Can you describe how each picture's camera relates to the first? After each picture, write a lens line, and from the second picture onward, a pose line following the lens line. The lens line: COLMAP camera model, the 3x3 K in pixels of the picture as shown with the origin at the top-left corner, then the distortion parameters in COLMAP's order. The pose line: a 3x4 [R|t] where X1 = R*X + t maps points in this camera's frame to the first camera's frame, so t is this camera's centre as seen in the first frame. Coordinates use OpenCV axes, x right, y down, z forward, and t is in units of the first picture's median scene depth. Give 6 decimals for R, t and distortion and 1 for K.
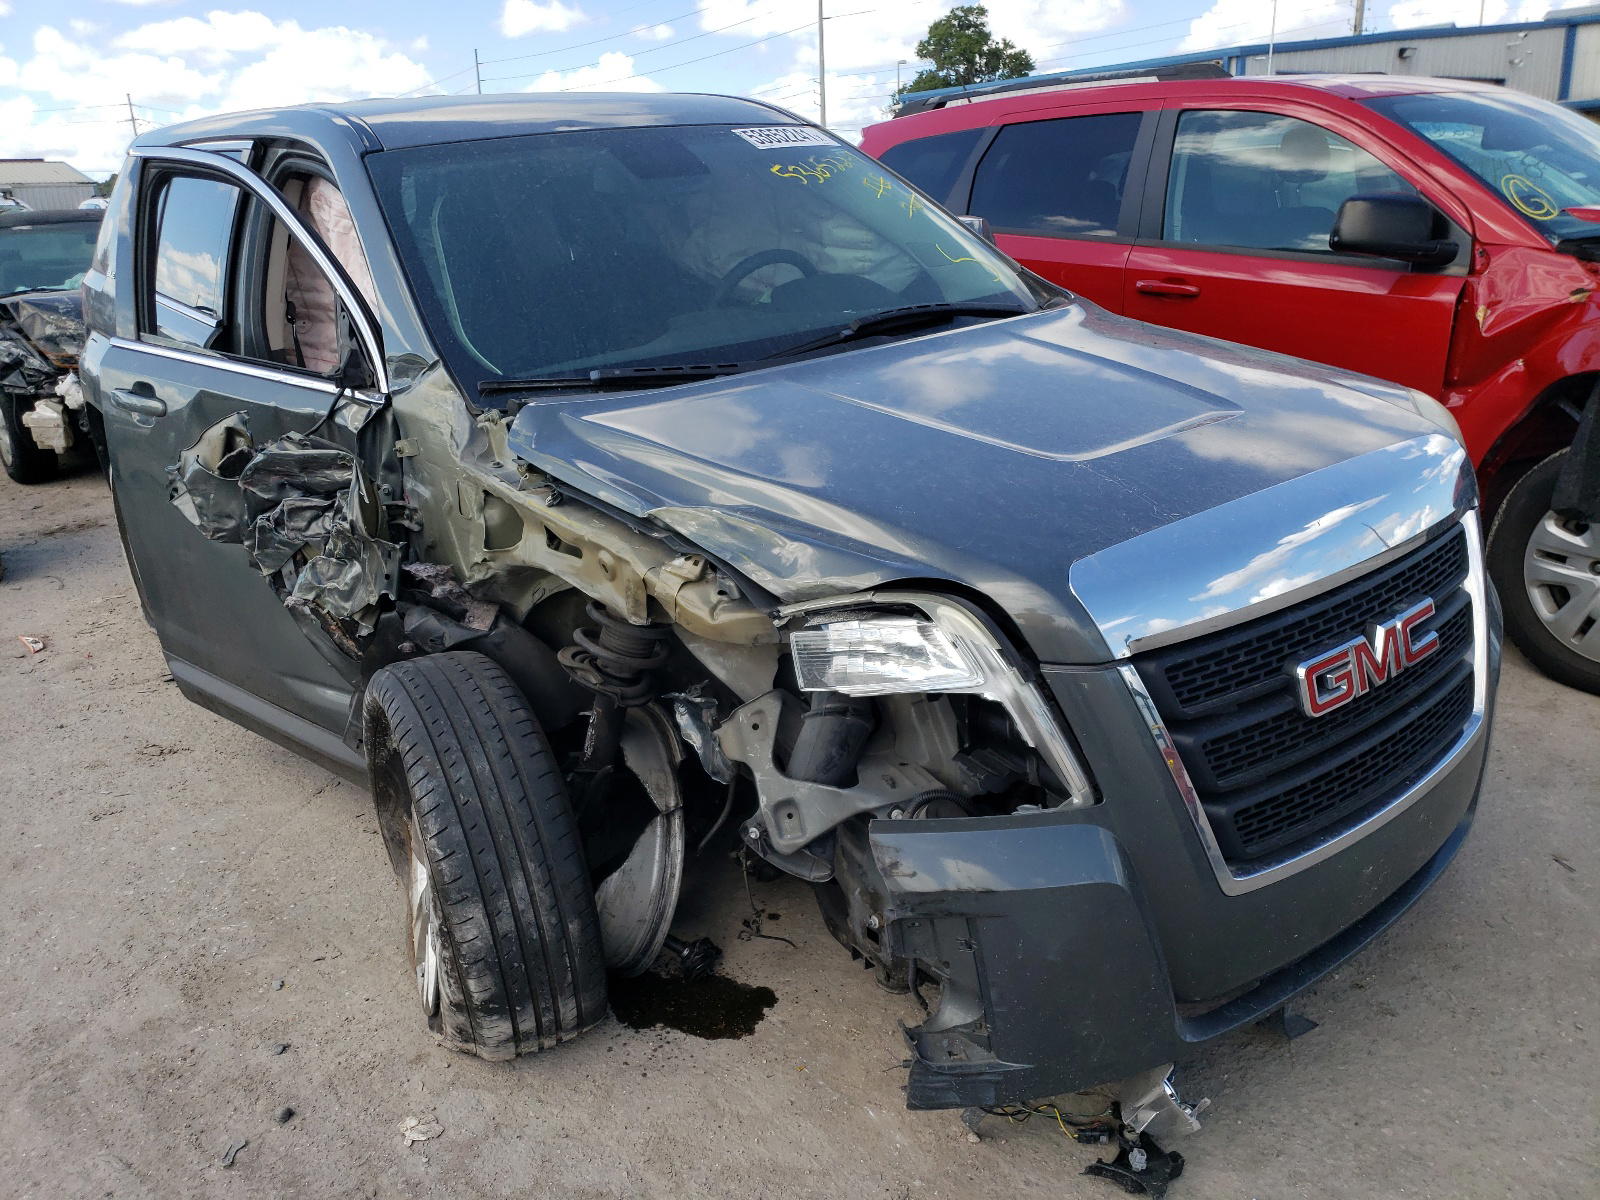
lens RADIAL K [[1242.0, 0, 800.0], [0, 1242.0, 600.0], [0, 0, 1]] dist [0.149929, -0.254057]
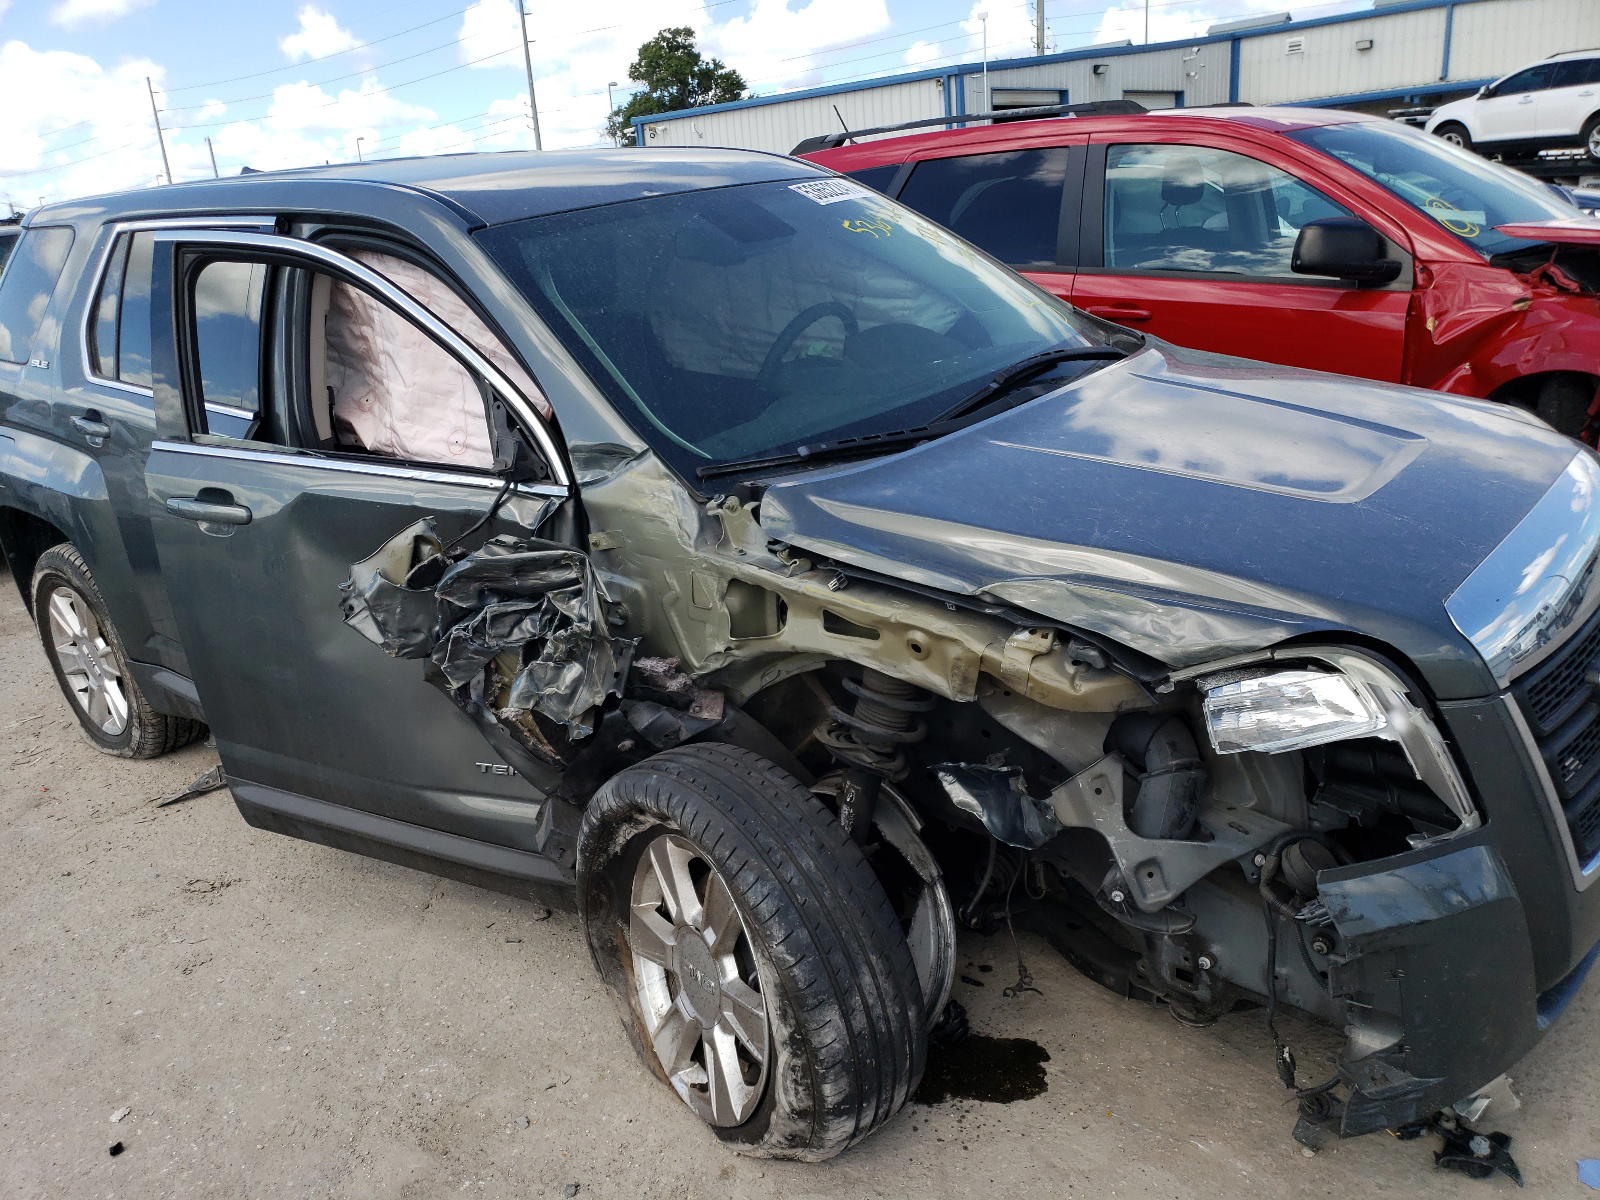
lens RADIAL K [[1236.6, 0, 793.7], [0, 1236.6, 606.6], [0, 0, 1]] dist [0.155987, -0.299202]
pose [[0.976033, -0.100267, 0.193147, -0.380109], [0.101505, 0.994829, 0.003501, -0.062150], [-0.192500, 0.016189, 0.981164, 0.043574]]
